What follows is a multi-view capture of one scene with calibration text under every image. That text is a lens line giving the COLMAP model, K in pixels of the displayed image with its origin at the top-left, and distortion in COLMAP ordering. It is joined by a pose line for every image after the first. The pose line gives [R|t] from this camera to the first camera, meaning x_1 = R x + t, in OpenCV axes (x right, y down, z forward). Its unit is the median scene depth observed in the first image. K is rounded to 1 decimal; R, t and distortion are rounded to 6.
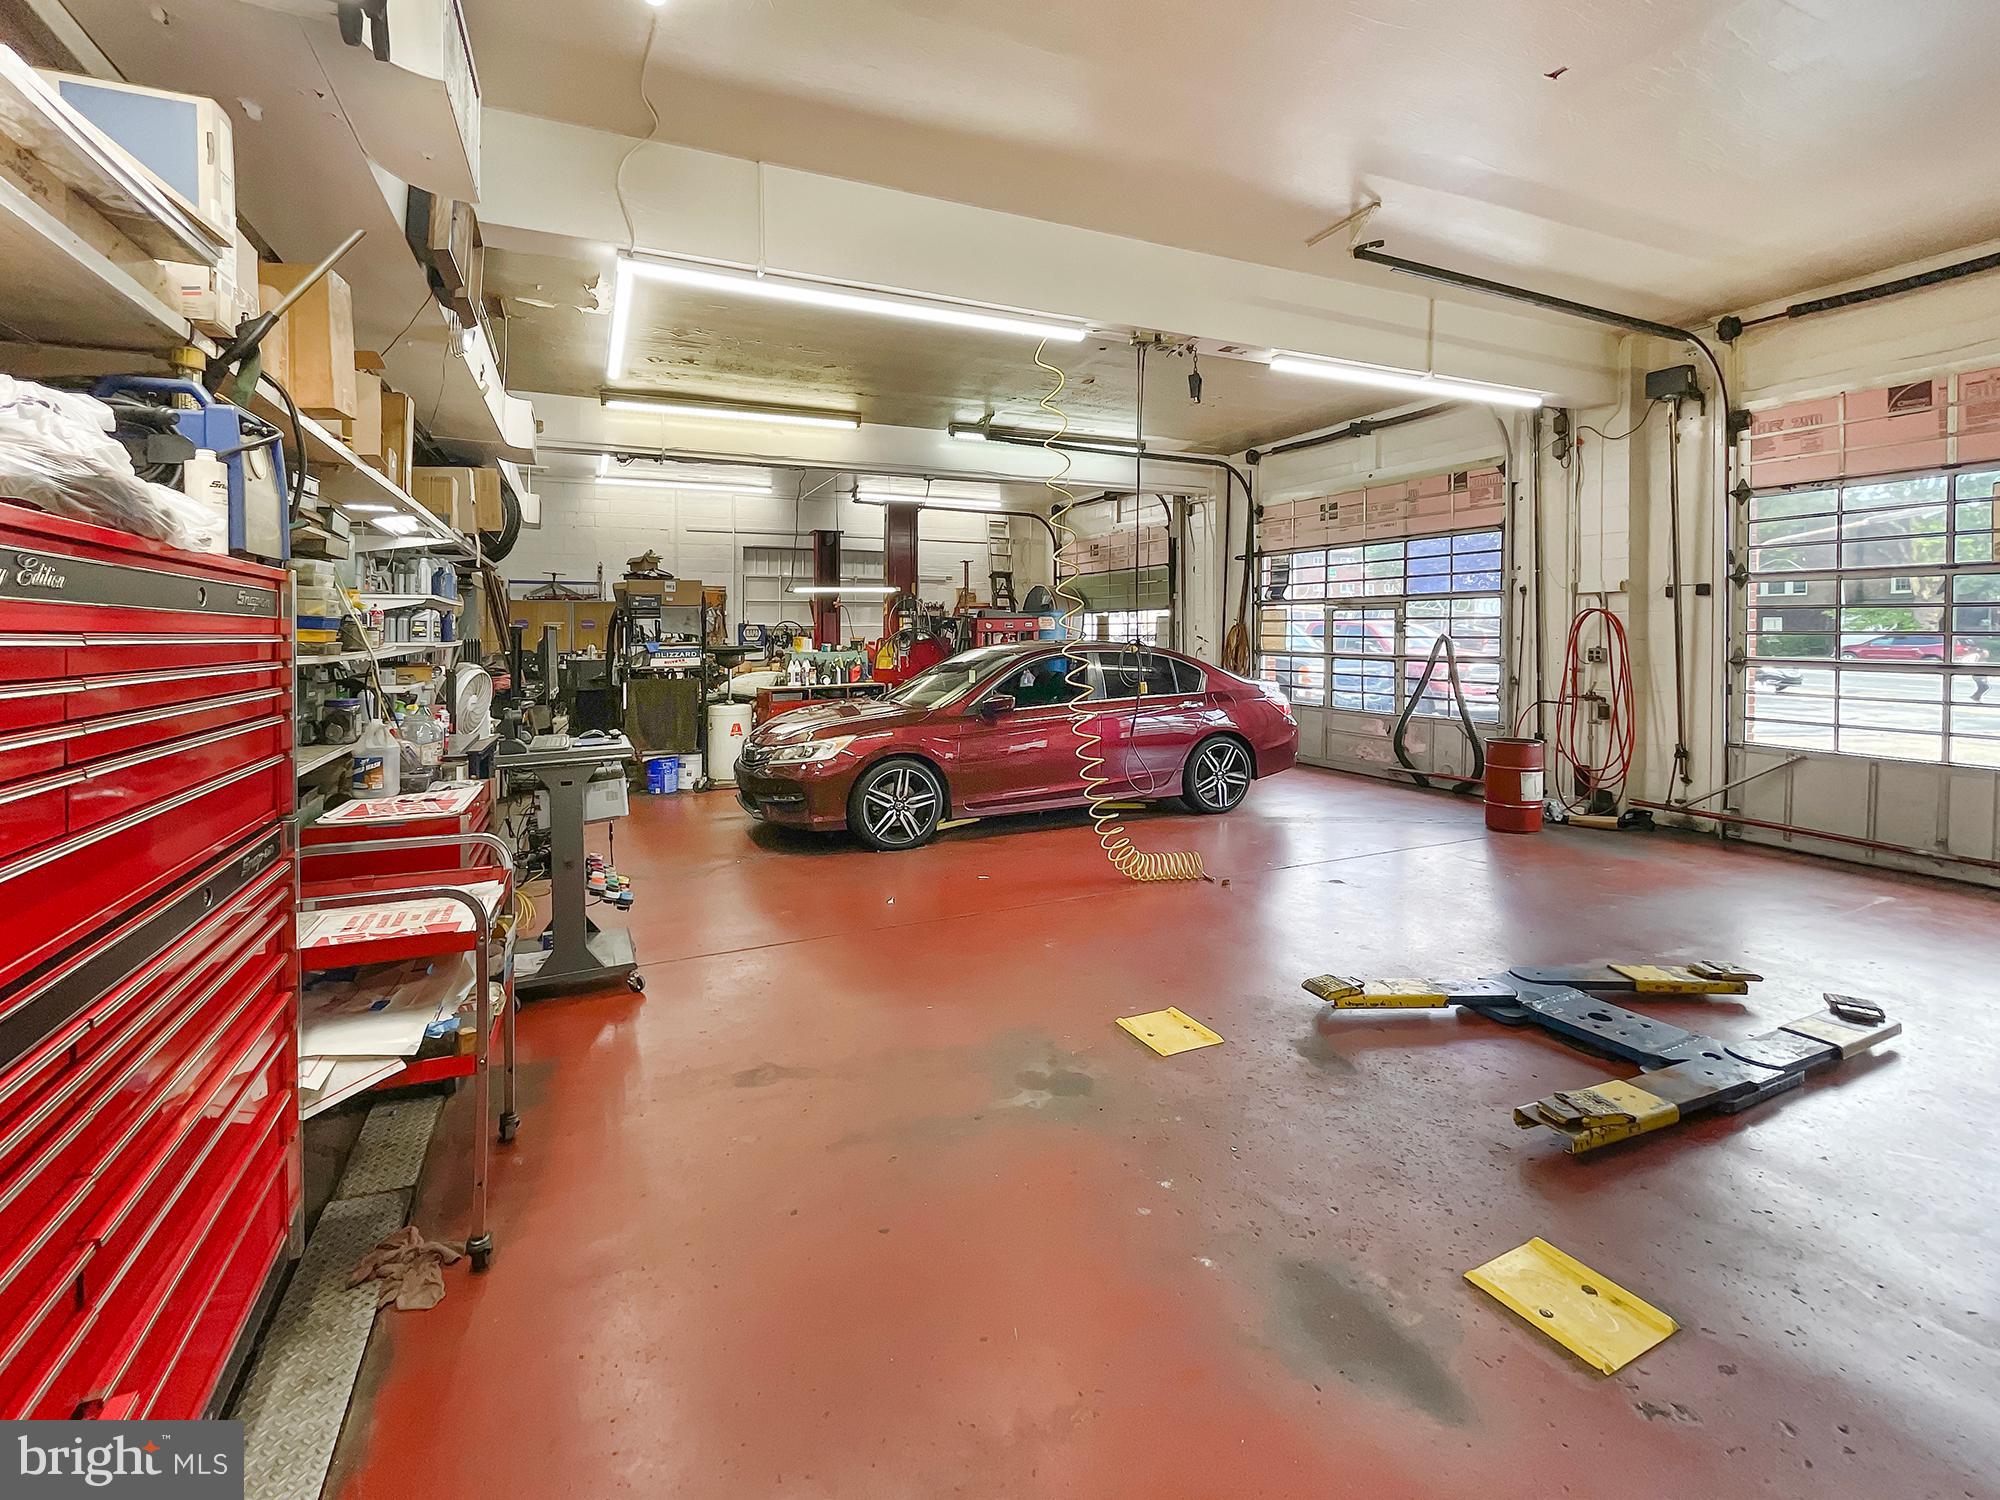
lens RADIAL K [[844.7, 0, 957.4], [0, 844.7, 649.7], [0, 0, 1]] dist [-0.004251, 0.000050]
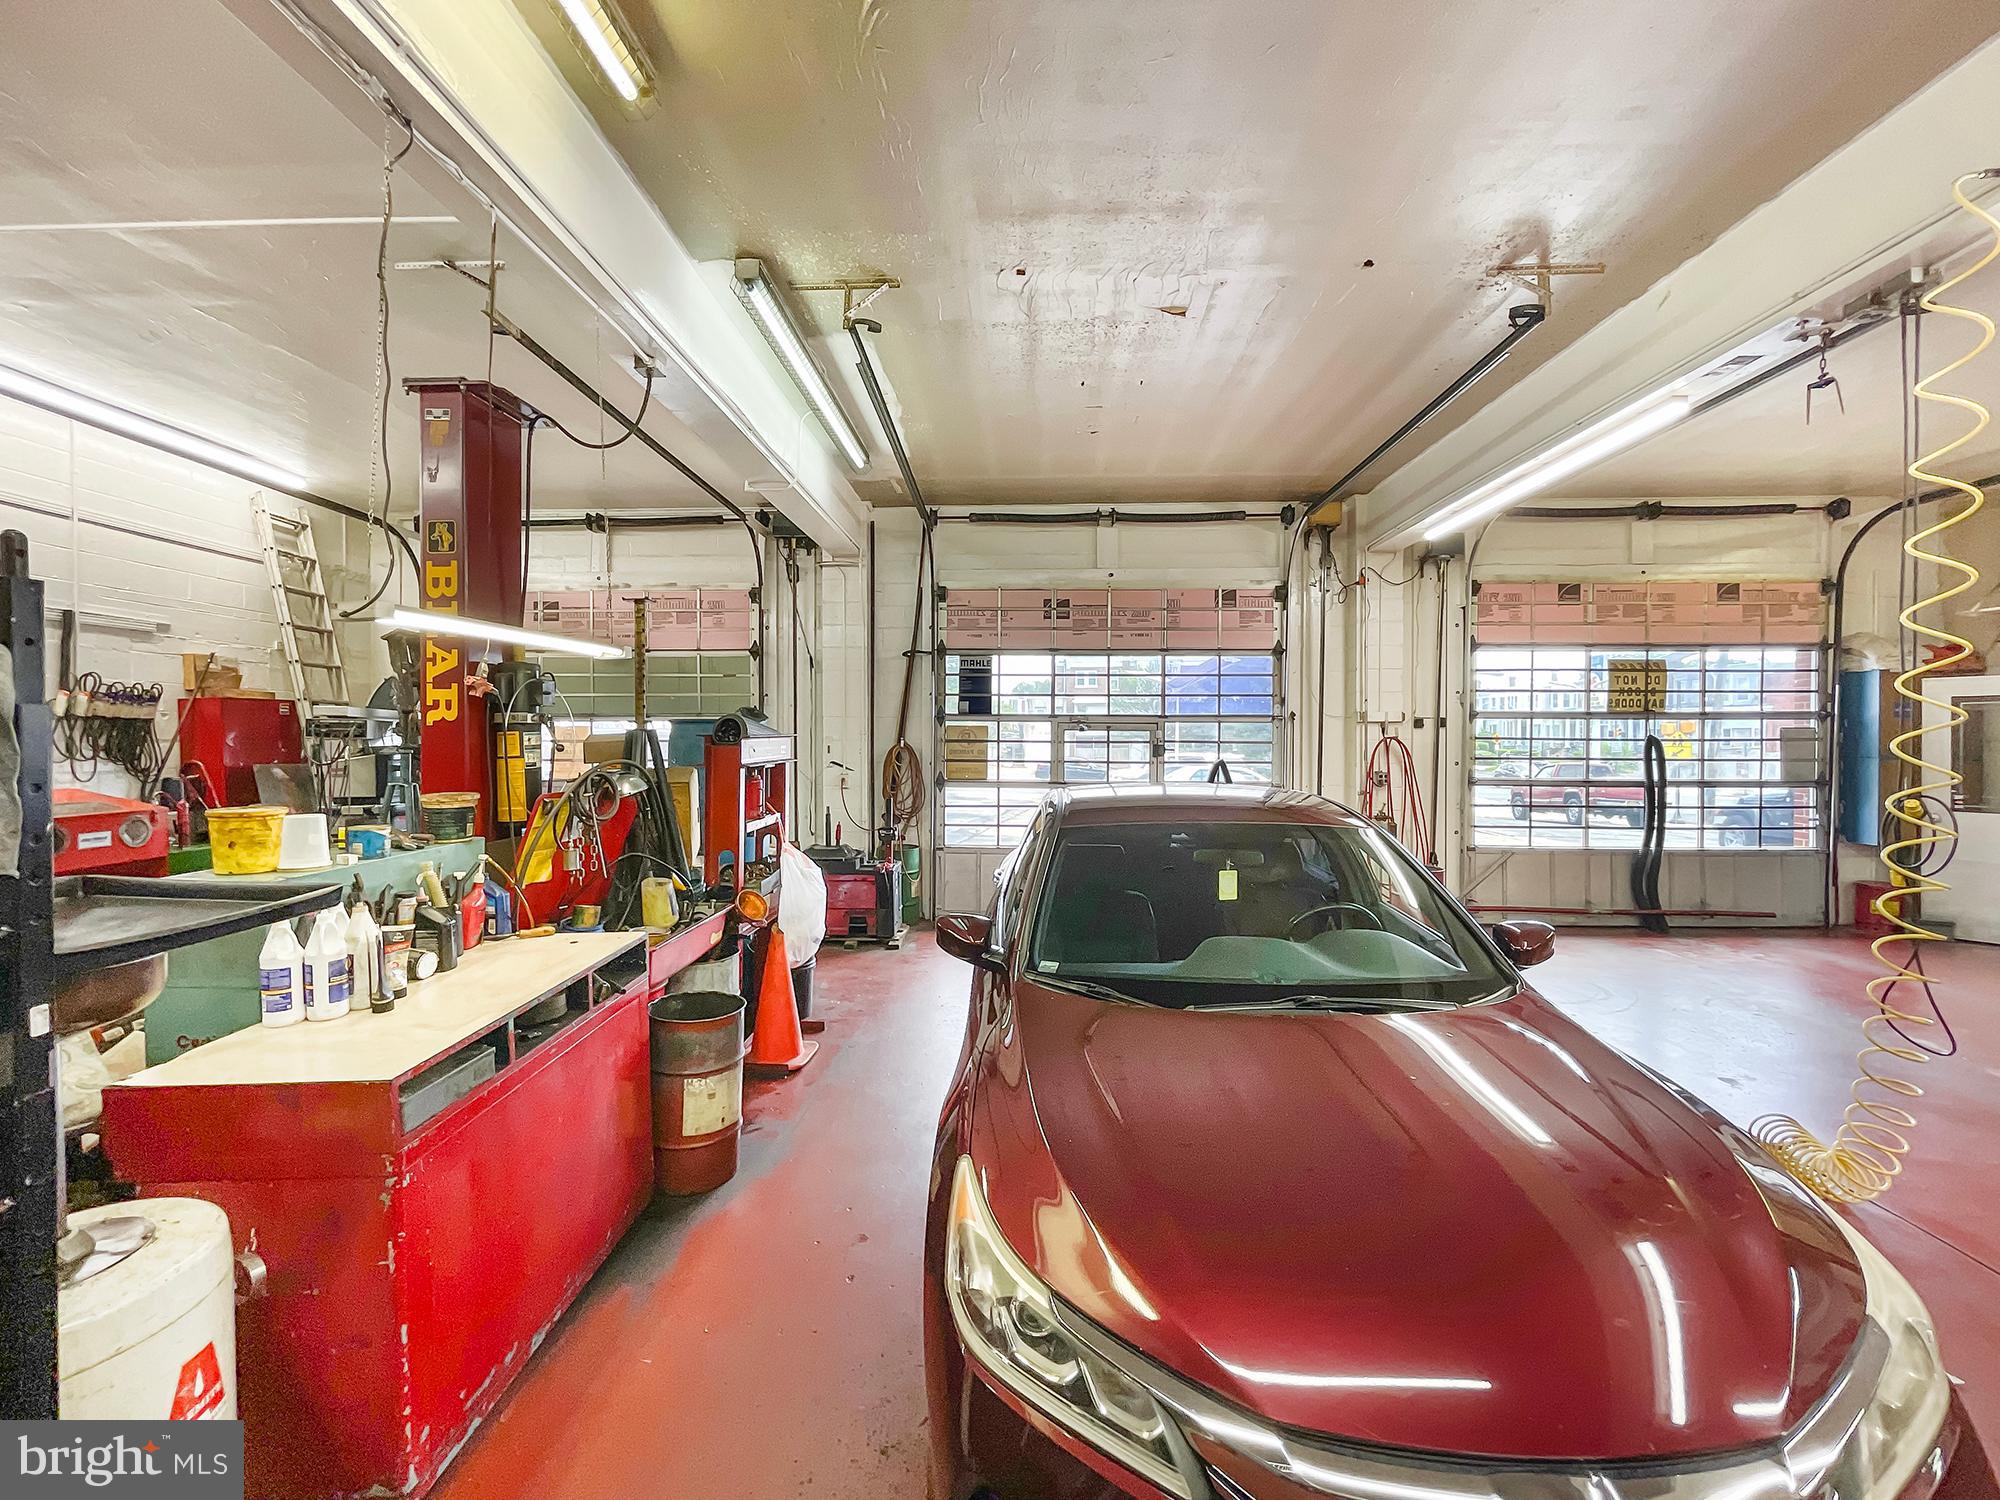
lens RADIAL K [[817.0, 0, 886.4], [0, 817.0, 760.8], [0, 0, 1]] dist [-0.000194, 0.000122]
pose [[0.436021, -0.004893, 0.899923, -0.367526], [0.014605, 0.999892, -0.001639, -0.018465], [-0.899818, 0.013858, 0.436046, 0.857693]]
